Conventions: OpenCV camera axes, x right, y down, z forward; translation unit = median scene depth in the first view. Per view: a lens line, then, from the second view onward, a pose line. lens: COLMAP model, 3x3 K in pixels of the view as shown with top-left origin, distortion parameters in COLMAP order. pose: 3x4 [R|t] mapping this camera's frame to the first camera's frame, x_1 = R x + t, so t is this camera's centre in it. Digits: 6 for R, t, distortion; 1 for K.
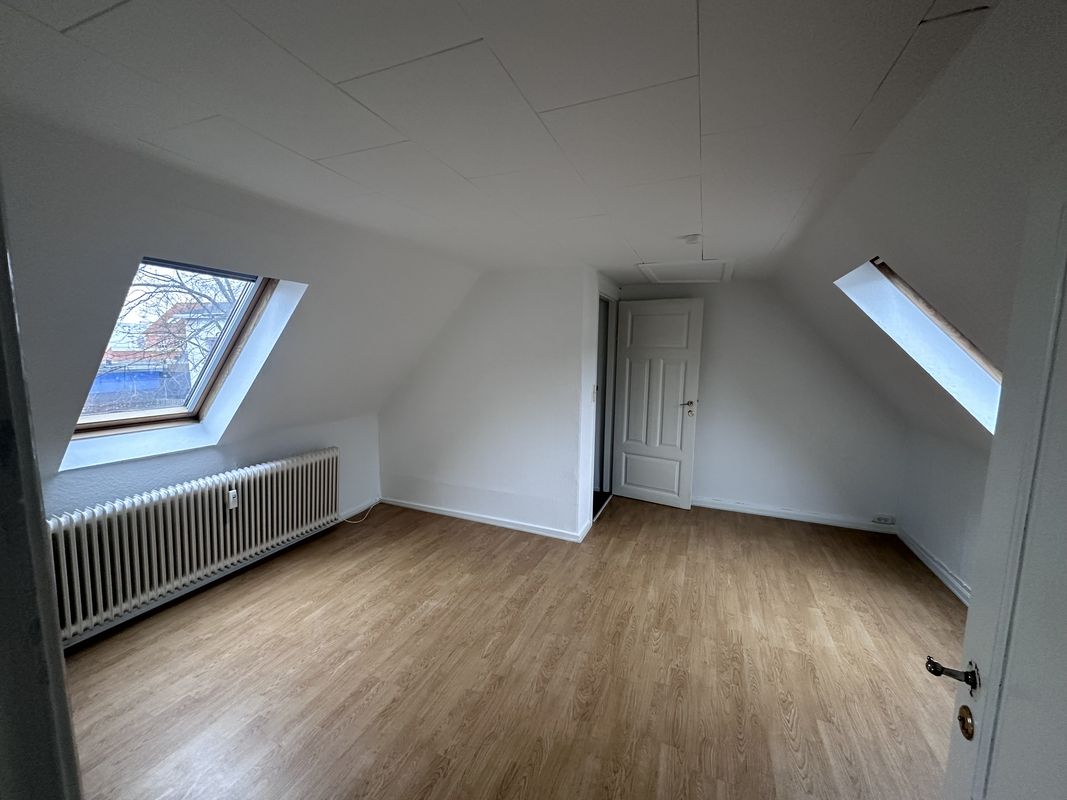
lens RADIAL K [[431.0, 0, 533.5], [0, 431.0, 400.0], [0, 0, 1]] dist [0.000797, 0.000157]
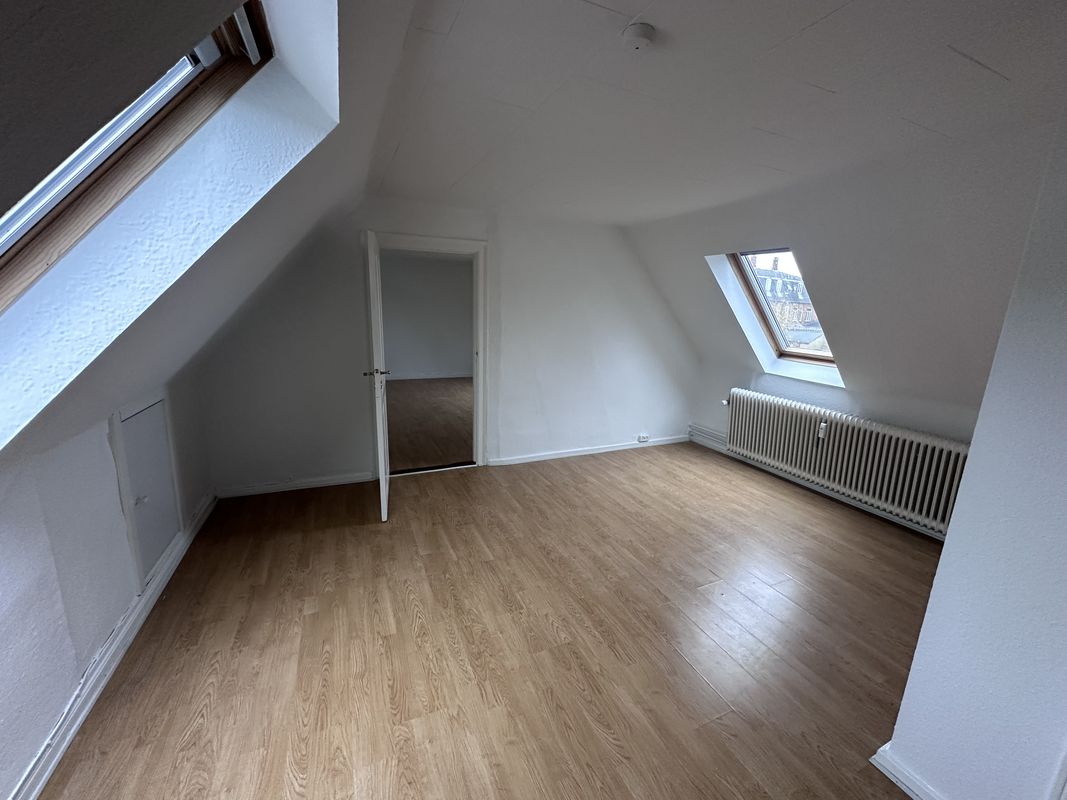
lens RADIAL K [[431.0, 0, 533.5], [0, 431.0, 400.0], [0, 0, 1]] dist [0.000797, 0.000157]
pose [[-0.692443, 0.121600, -0.711151, 0.929864], [-0.127659, 0.949491, 0.286654, -0.127505], [0.710089, 0.289276, -0.641945, 1.473566]]
